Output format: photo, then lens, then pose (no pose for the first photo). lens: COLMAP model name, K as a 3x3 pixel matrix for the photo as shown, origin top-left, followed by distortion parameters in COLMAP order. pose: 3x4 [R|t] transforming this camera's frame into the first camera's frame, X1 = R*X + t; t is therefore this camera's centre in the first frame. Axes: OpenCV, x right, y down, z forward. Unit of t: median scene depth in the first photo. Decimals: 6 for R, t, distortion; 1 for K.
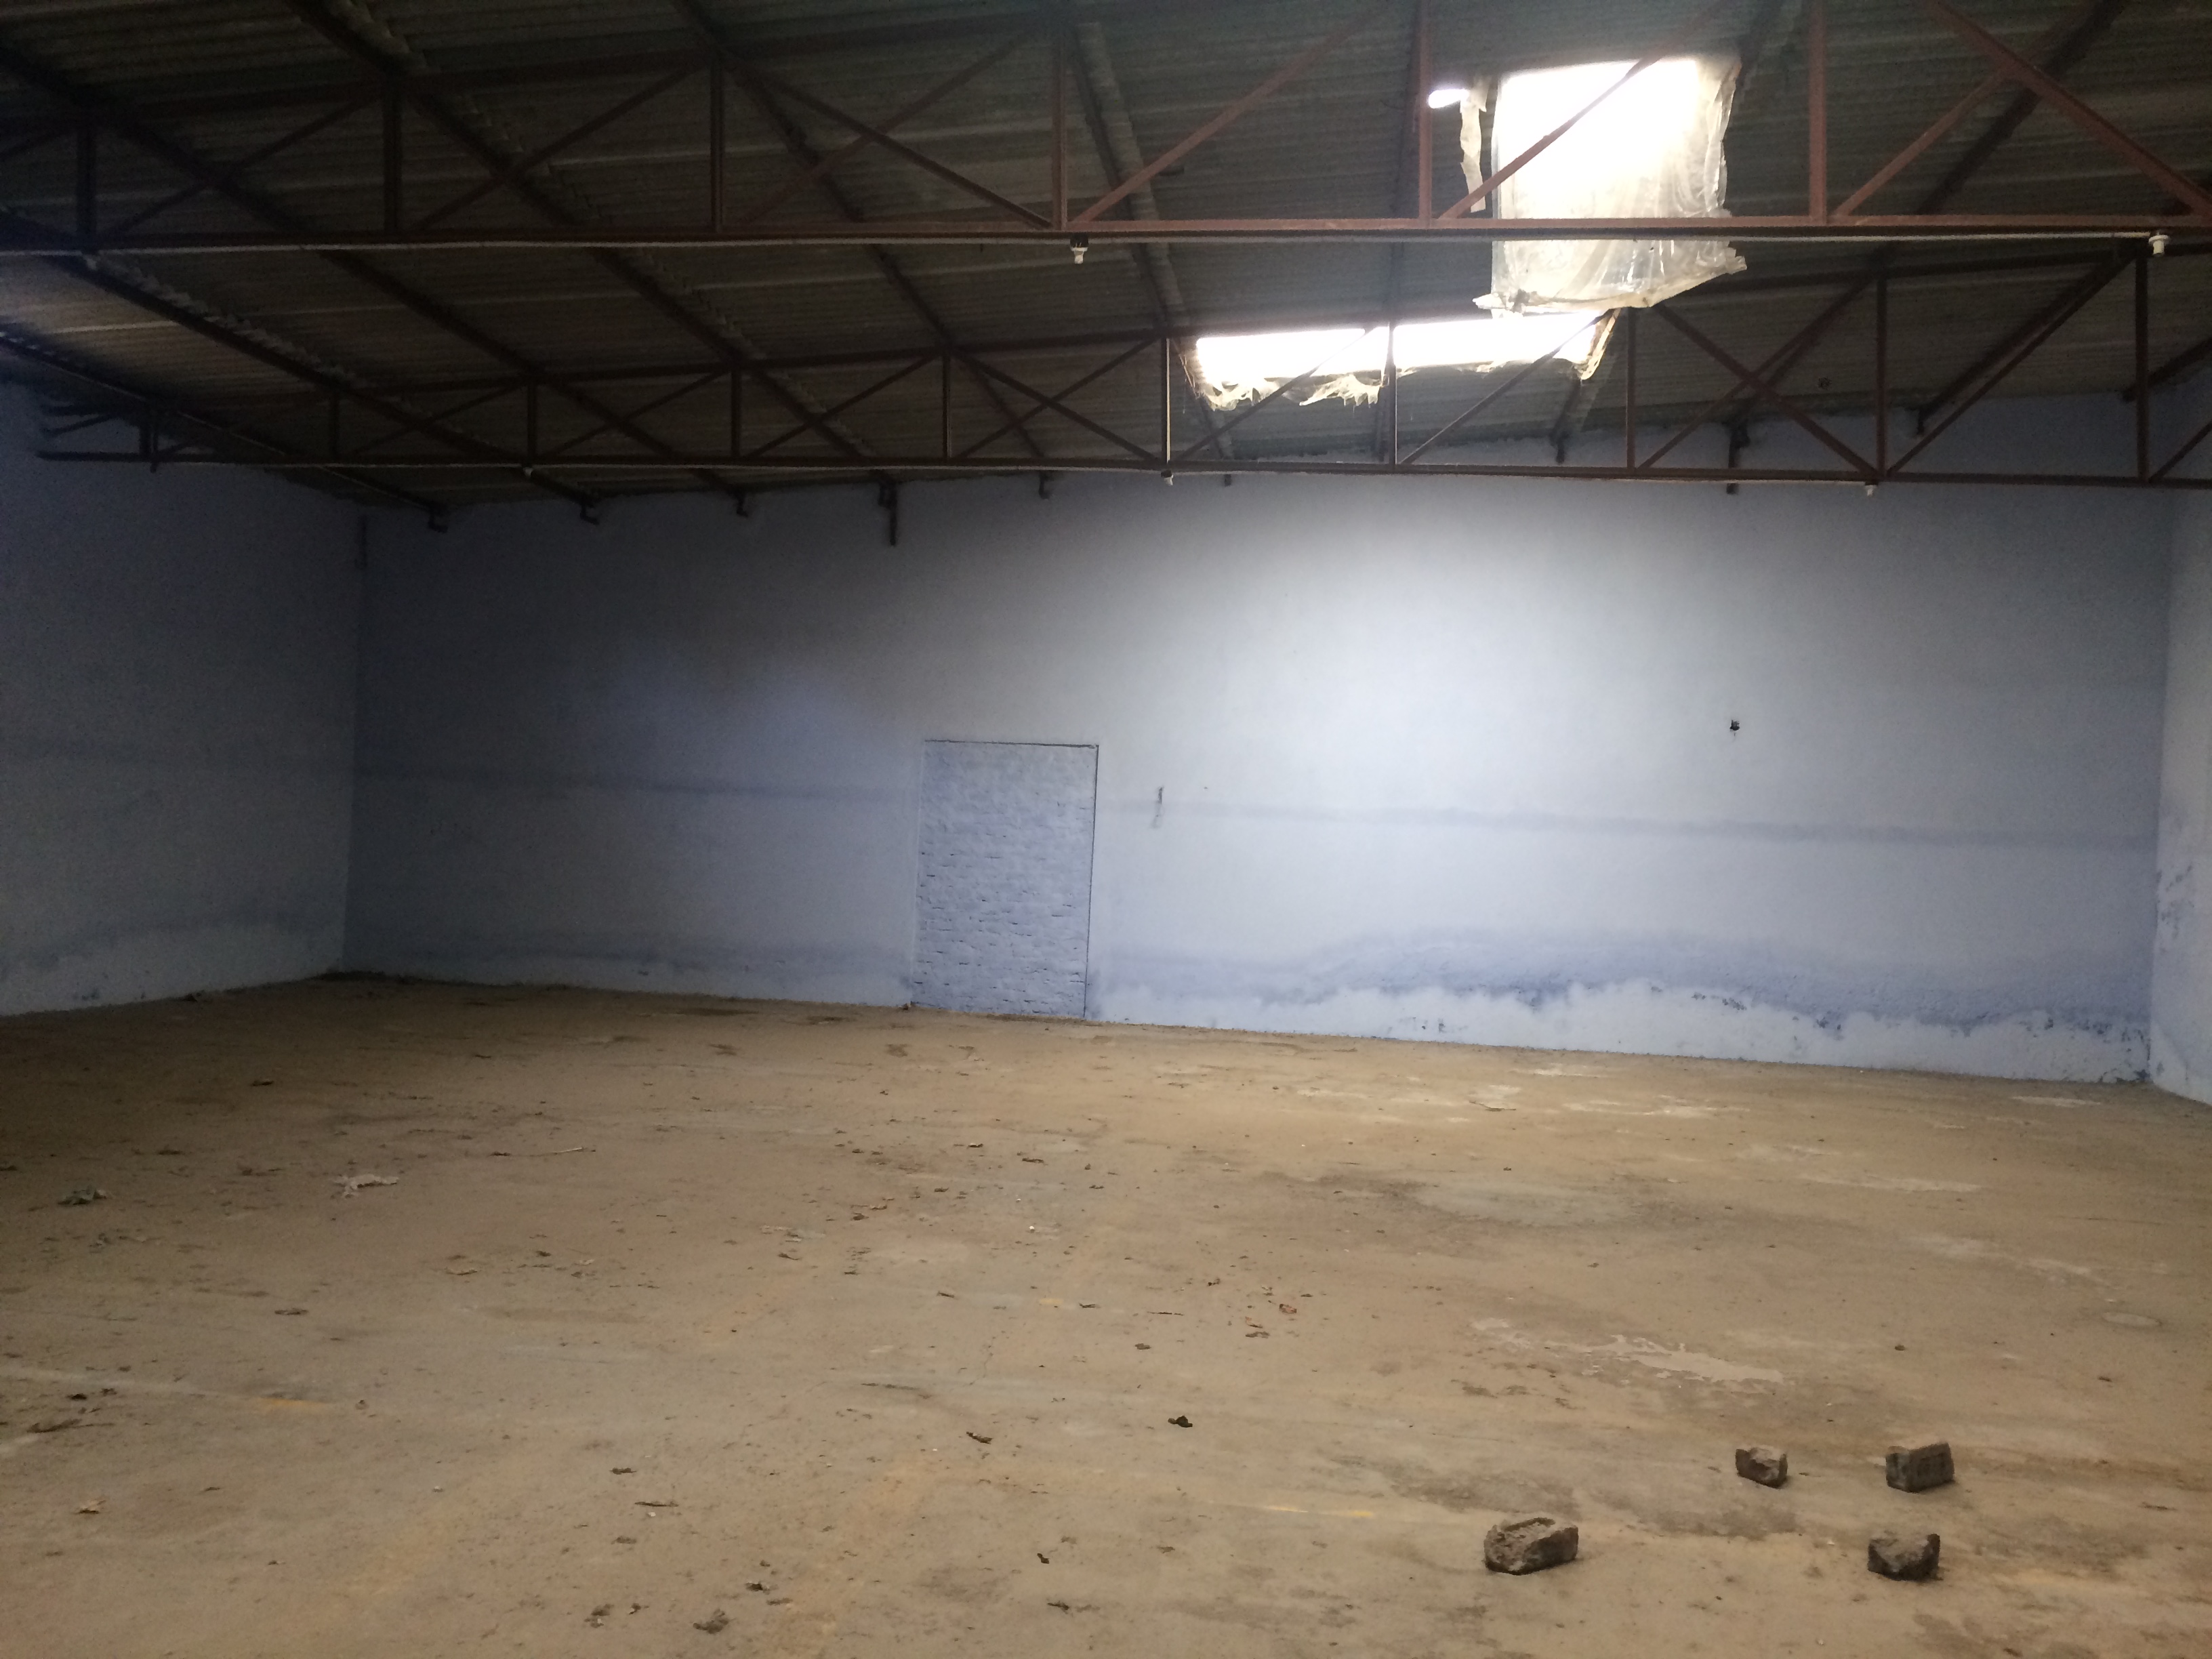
lens RADIAL K [[1870.0, 0, 1112.1], [0, 1870.0, 827.0], [0, 0, 1]] dist [0.076307, -0.095691]
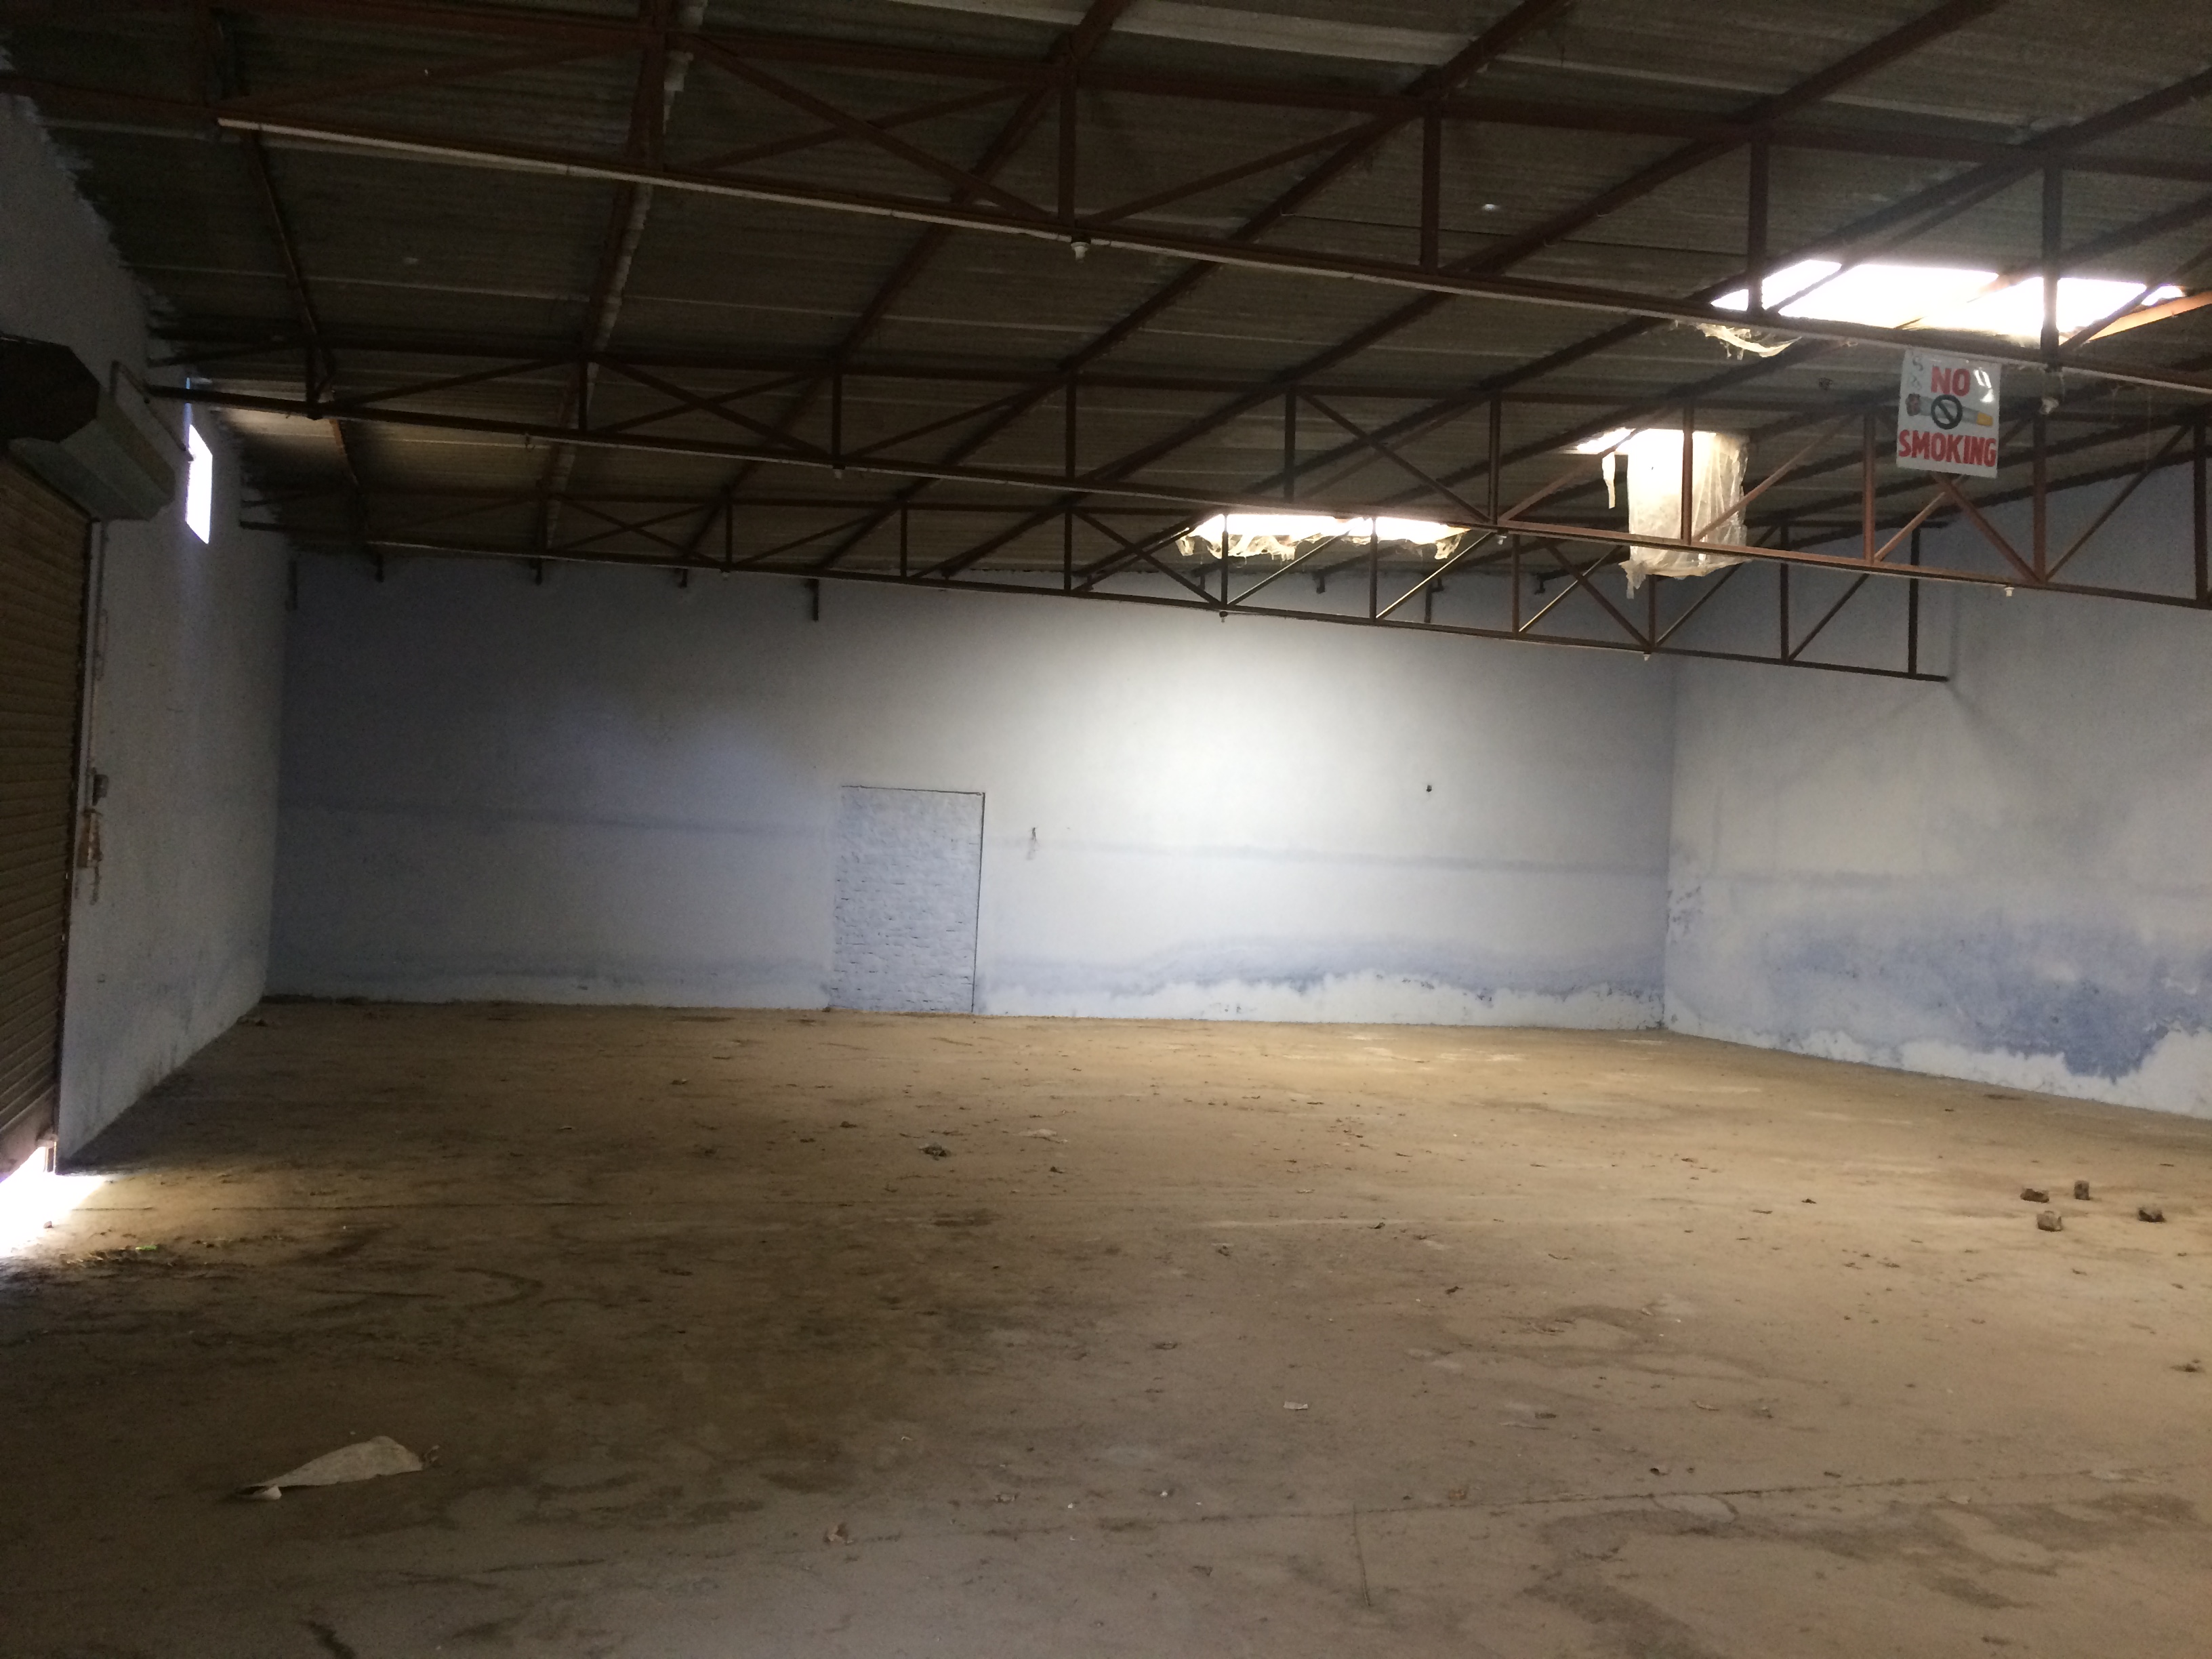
lens RADIAL K [[1870.0, 0, 1098.3], [0, 1870.0, 832.1], [0, 0, 1]] dist [0.076307, -0.095691]
pose [[0.900037, 0.005878, 0.435775, -0.486462], [-0.008869, 0.999949, 0.004830, -0.024670], [-0.435724, -0.008212, 0.900043, -0.152049]]
